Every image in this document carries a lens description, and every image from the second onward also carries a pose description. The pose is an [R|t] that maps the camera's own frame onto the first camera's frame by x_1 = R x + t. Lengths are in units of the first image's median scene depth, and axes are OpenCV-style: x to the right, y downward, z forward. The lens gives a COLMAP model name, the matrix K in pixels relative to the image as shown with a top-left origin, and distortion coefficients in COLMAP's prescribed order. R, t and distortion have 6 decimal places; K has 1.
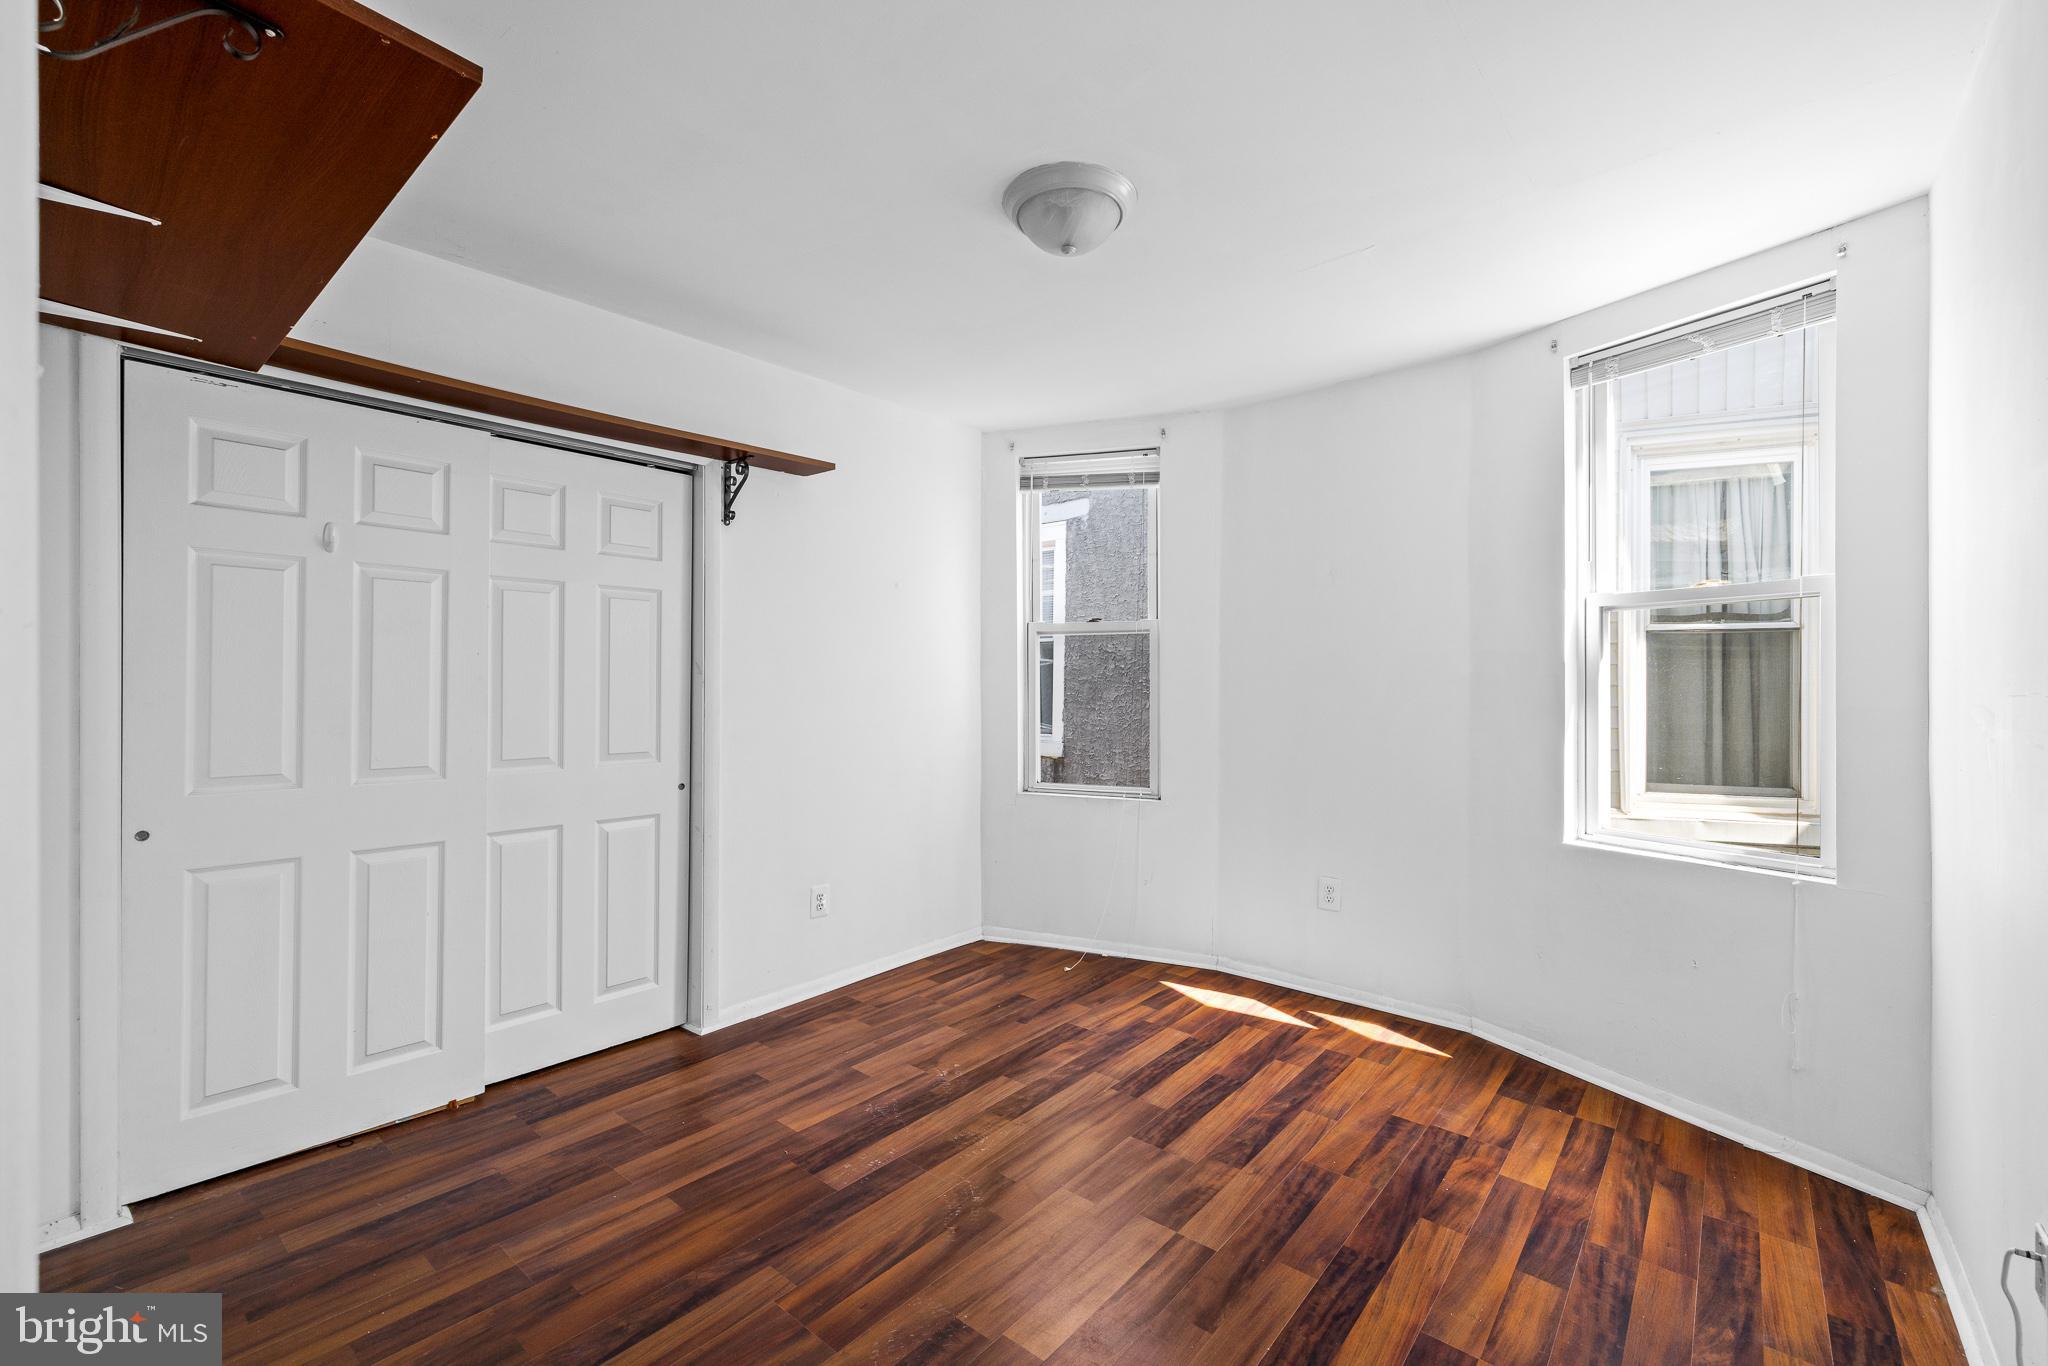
lens RADIAL K [[869.8, 0, 1014.1], [0, 869.8, 654.8], [0, 0, 1]] dist [0.000133, 0.000153]
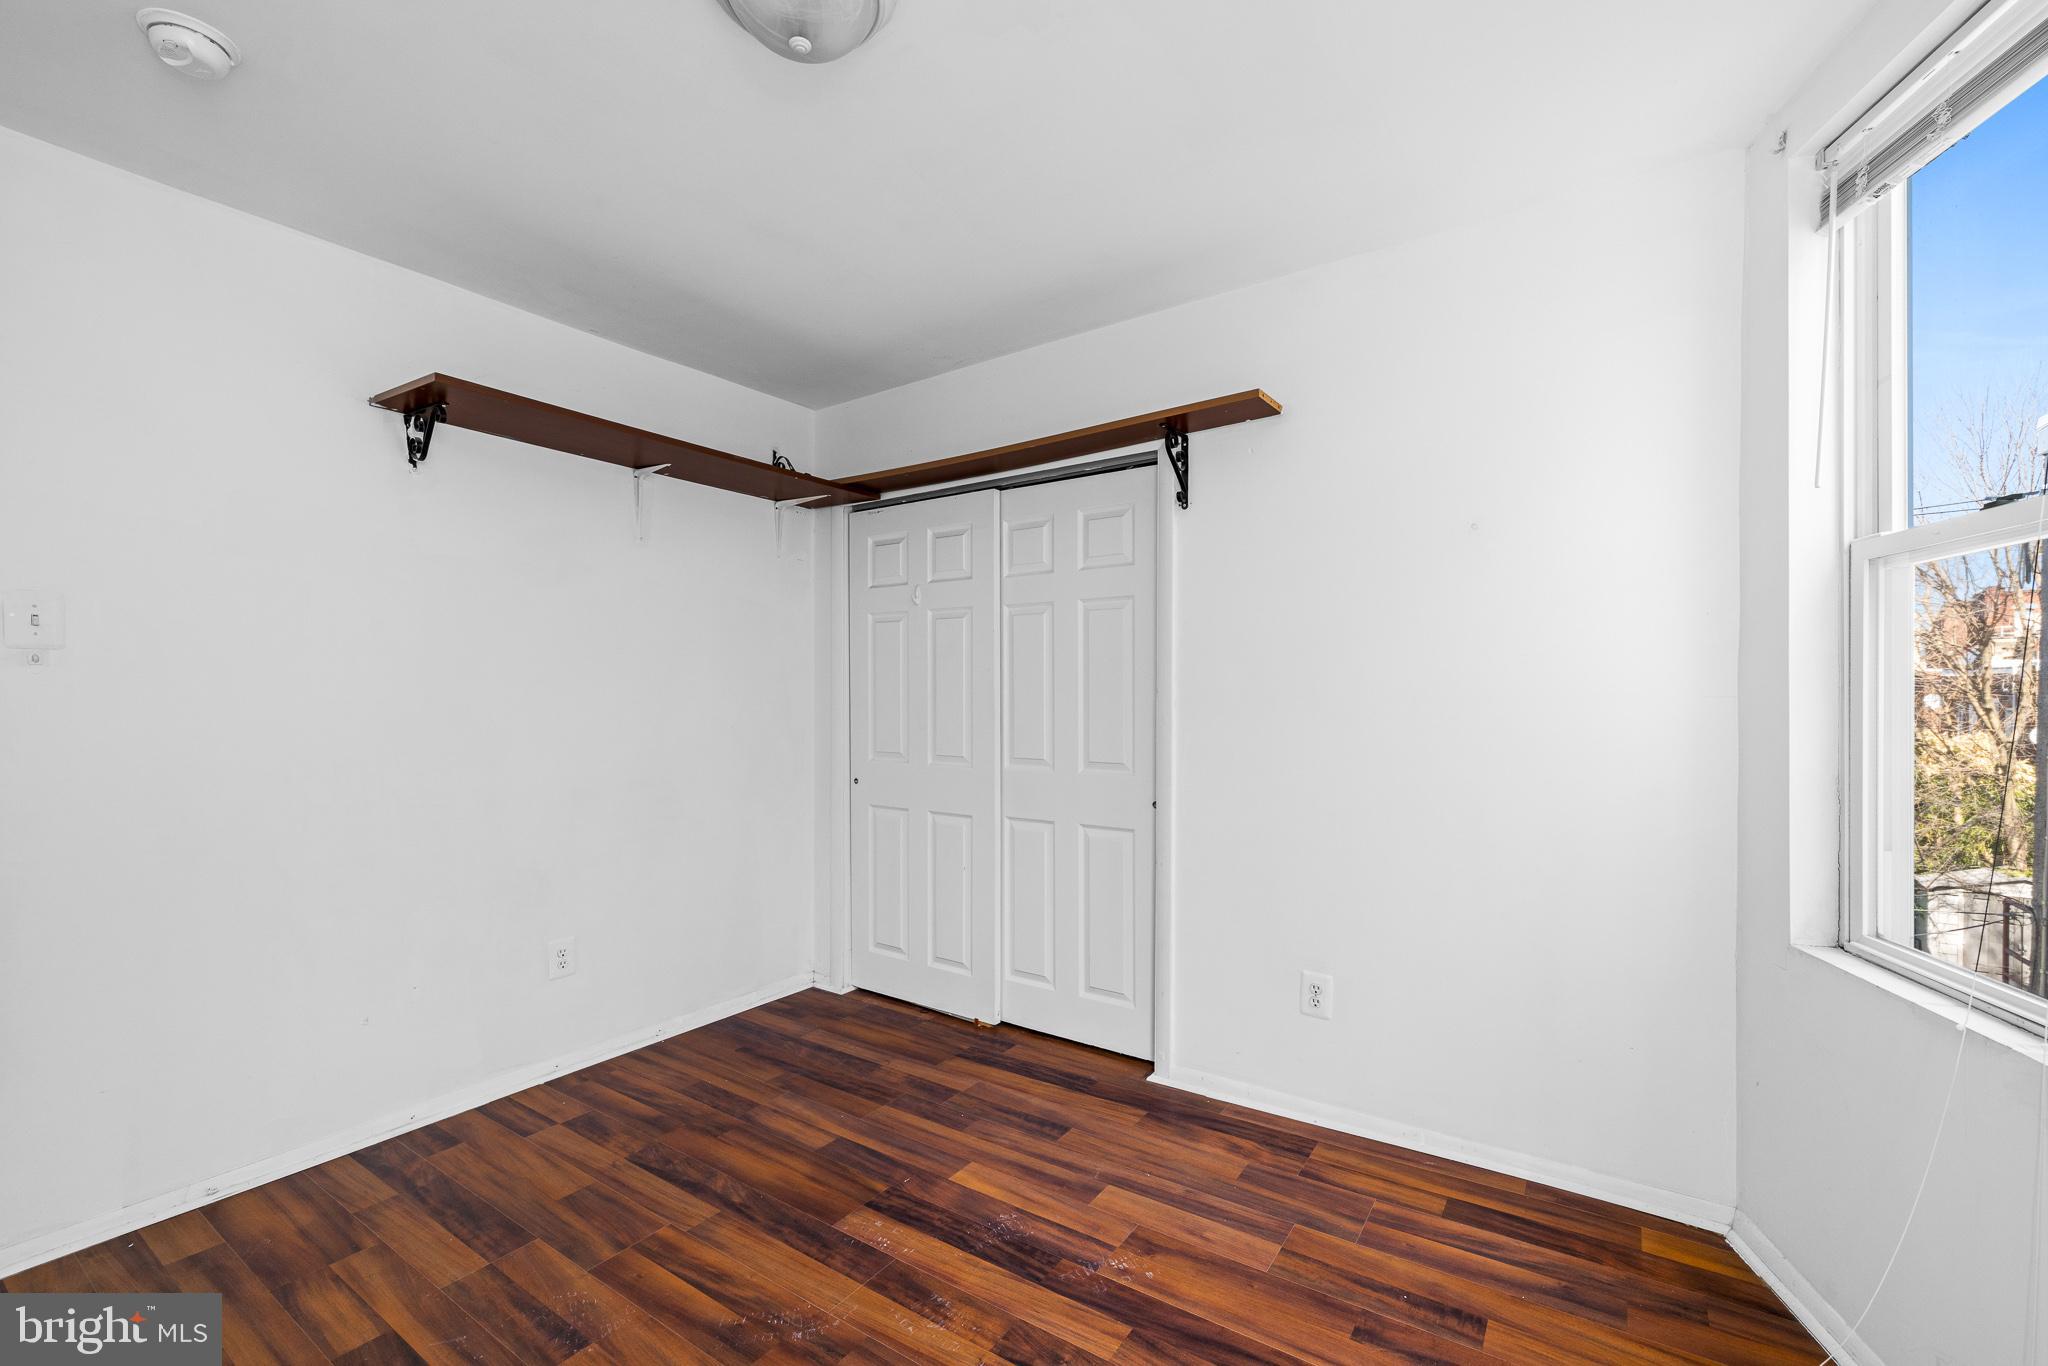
lens RADIAL K [[877.1, 0, 1024.0], [0, 877.1, 683.0], [0, 0, 1]] dist [-0.000652, 0.000123]
pose [[0.098566, -0.018176, -0.994965, 0.696519], [0.032934, 0.999345, -0.014993, 0.041839], [0.994585, -0.031290, 0.099100, 1.013453]]
